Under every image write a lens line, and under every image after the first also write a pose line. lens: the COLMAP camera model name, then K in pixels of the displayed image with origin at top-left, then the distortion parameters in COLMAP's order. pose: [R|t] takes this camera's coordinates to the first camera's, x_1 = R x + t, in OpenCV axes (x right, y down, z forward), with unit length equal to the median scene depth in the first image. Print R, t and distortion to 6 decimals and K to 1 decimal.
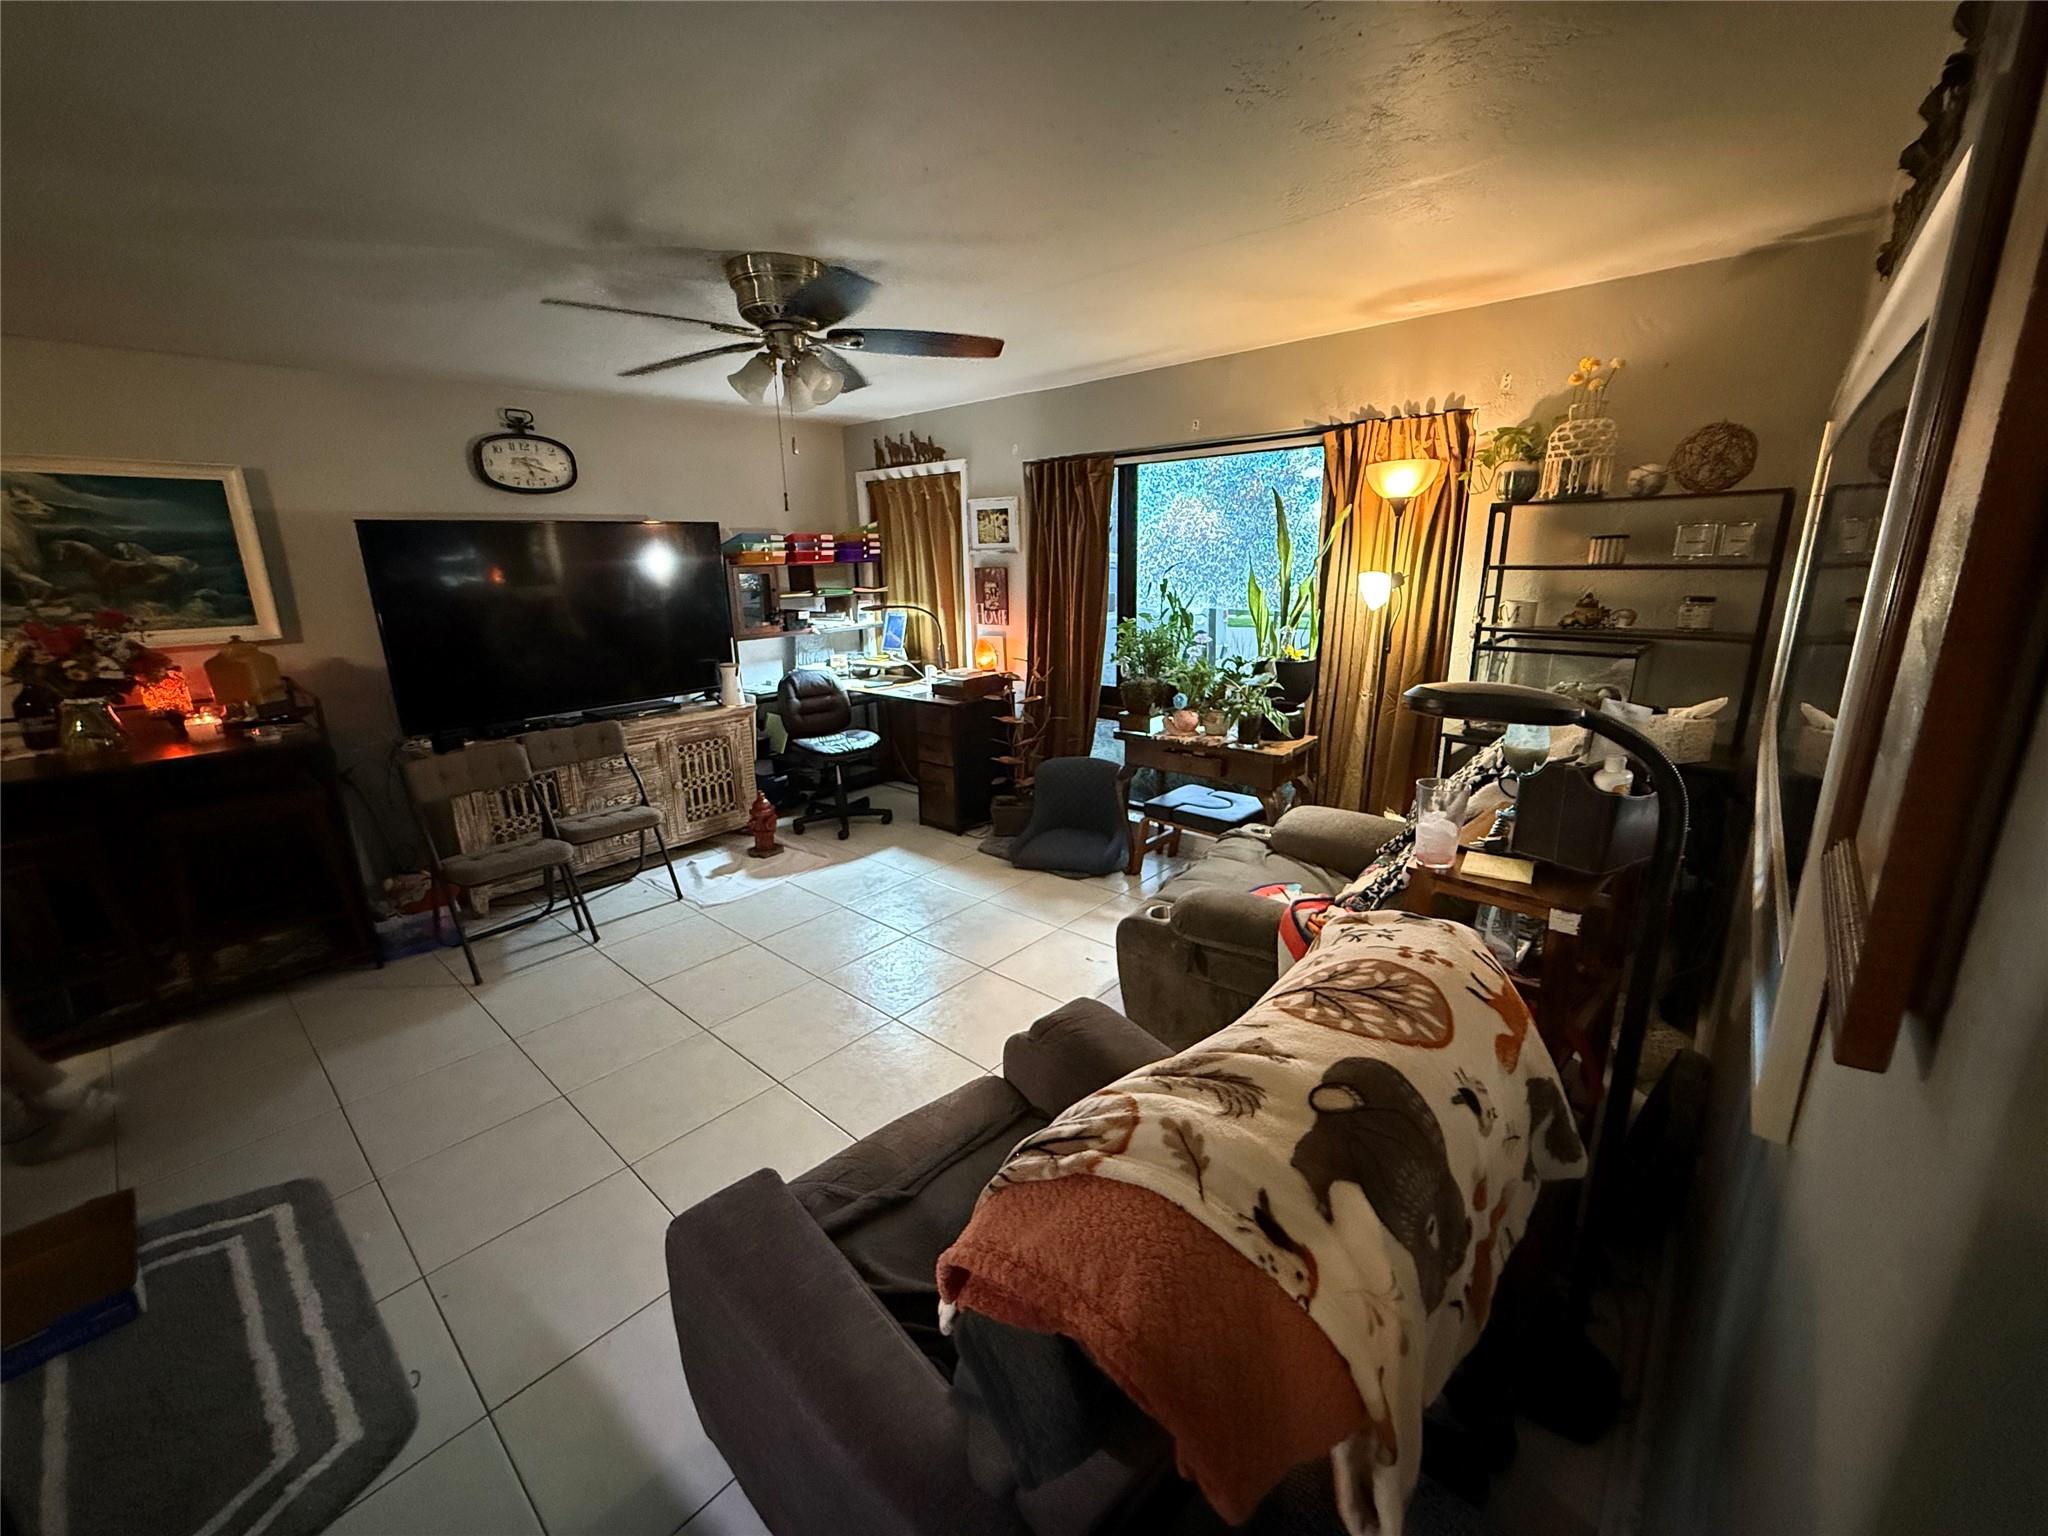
lens RADIAL K [[810.0, 0, 1019.4], [0, 810.0, 768.5], [0, 0, 1]] dist [0.000070, 0.000039]
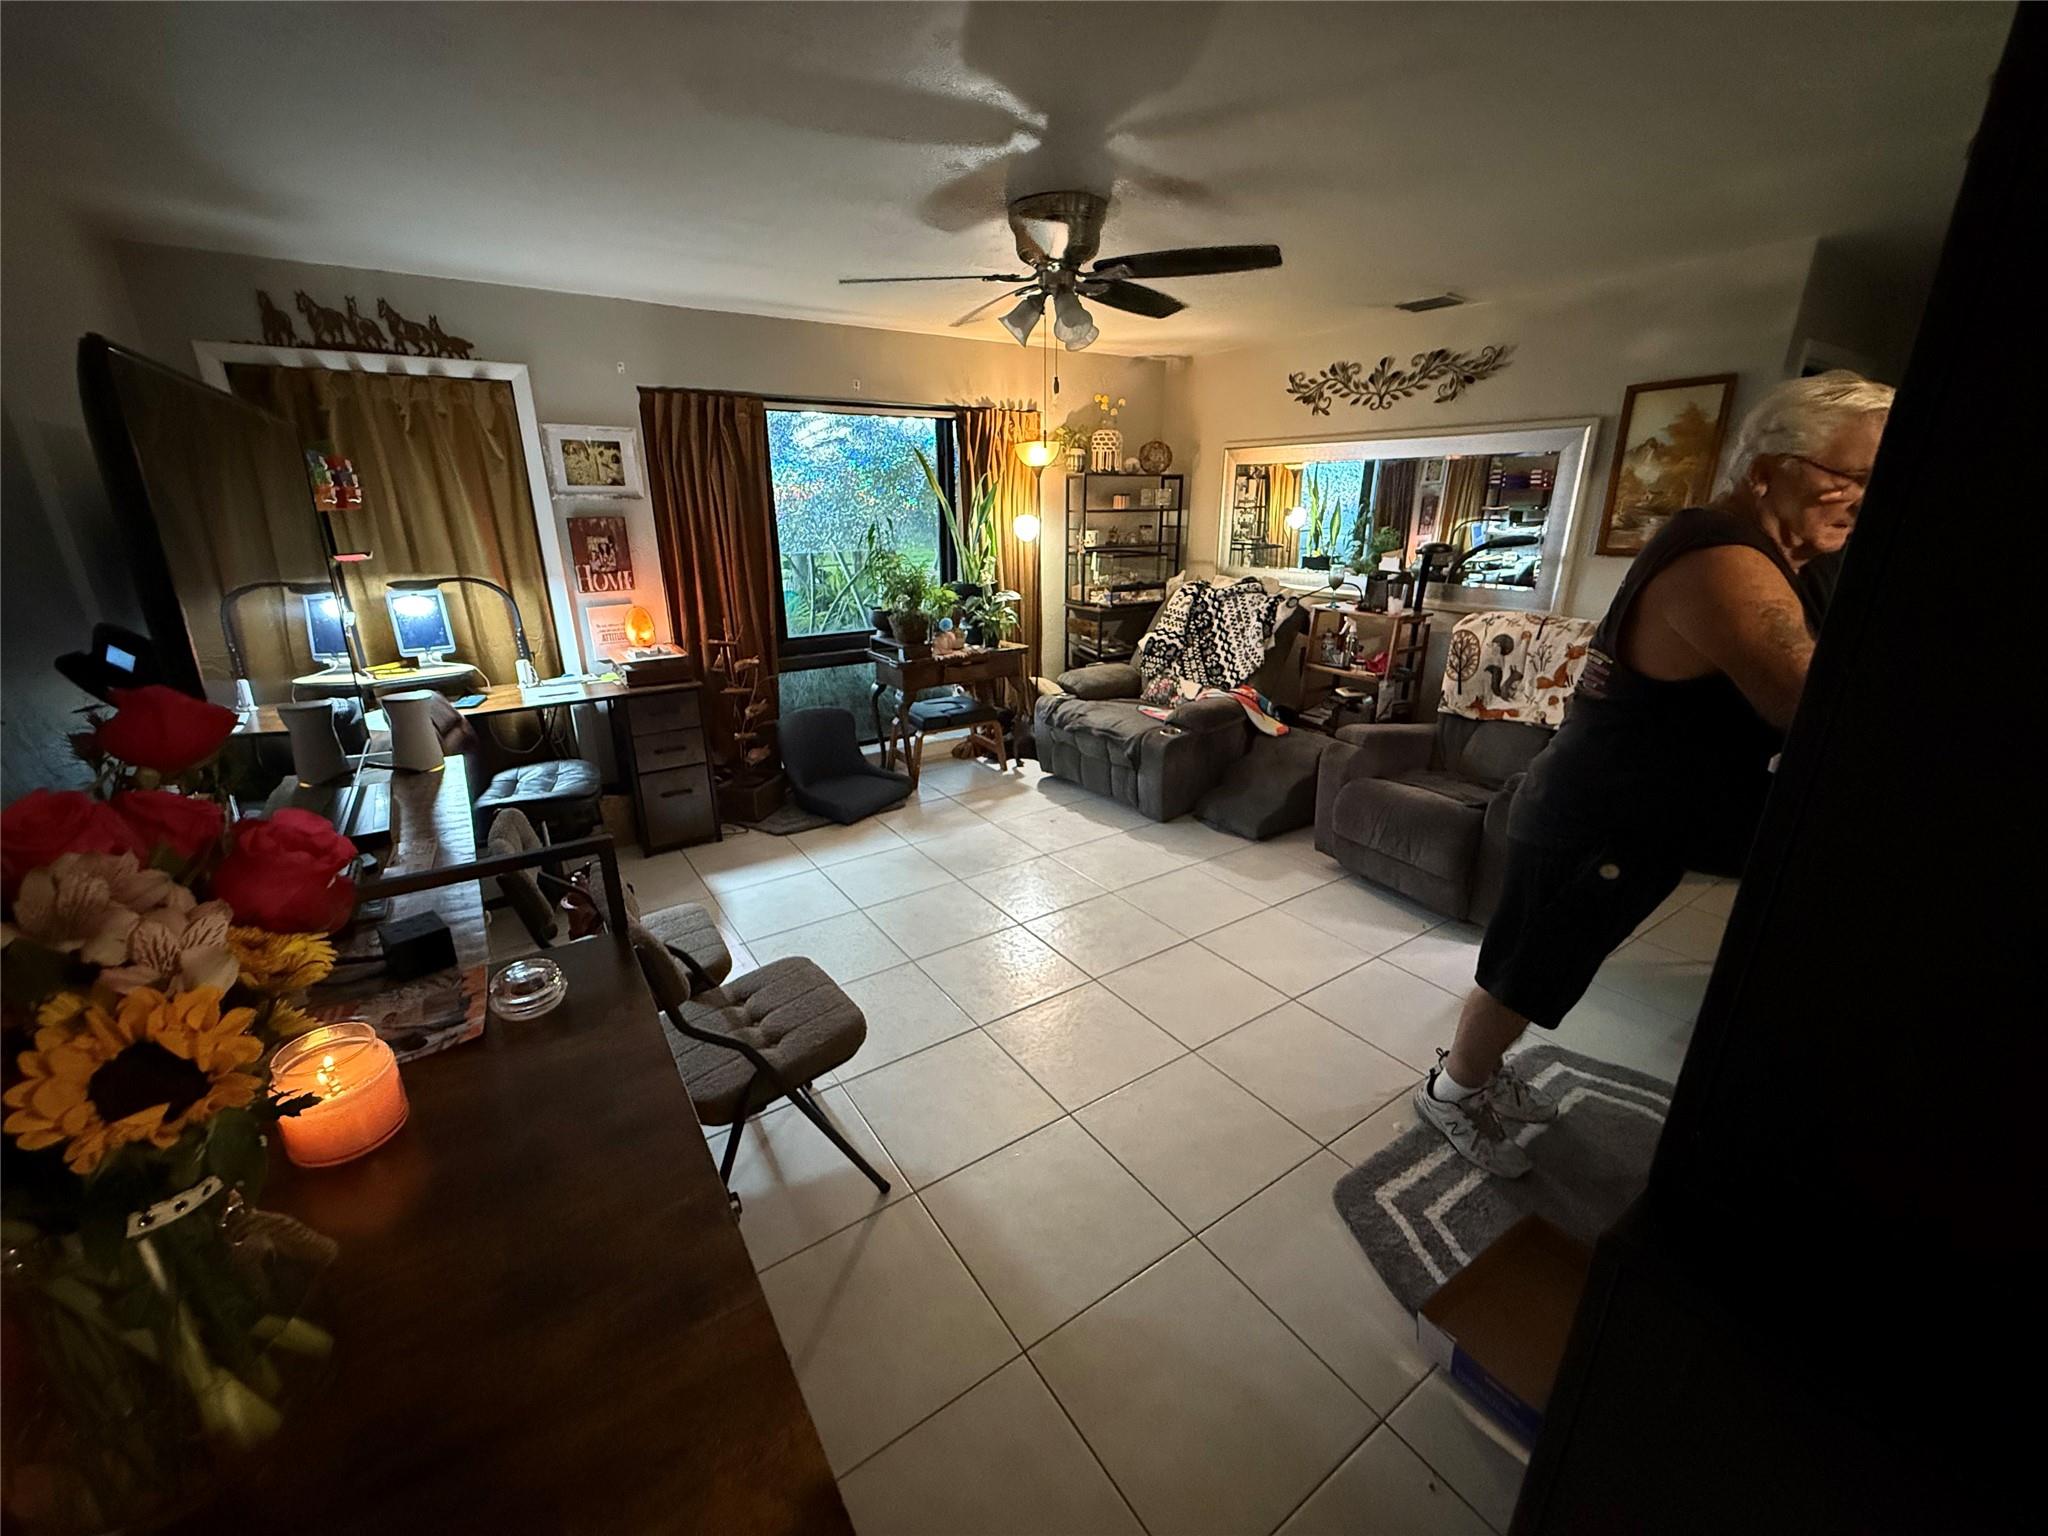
lens RADIAL K [[826.5, 0, 1022.5], [0, 826.5, 749.5], [0, 0, 1]] dist [0.014562, -0.000047]
pose [[0.257993, -0.269910, 0.927679, -0.749946], [0.243271, 0.947396, 0.207991, -0.106766], [-0.935018, 0.172017, 0.310083, 0.422855]]
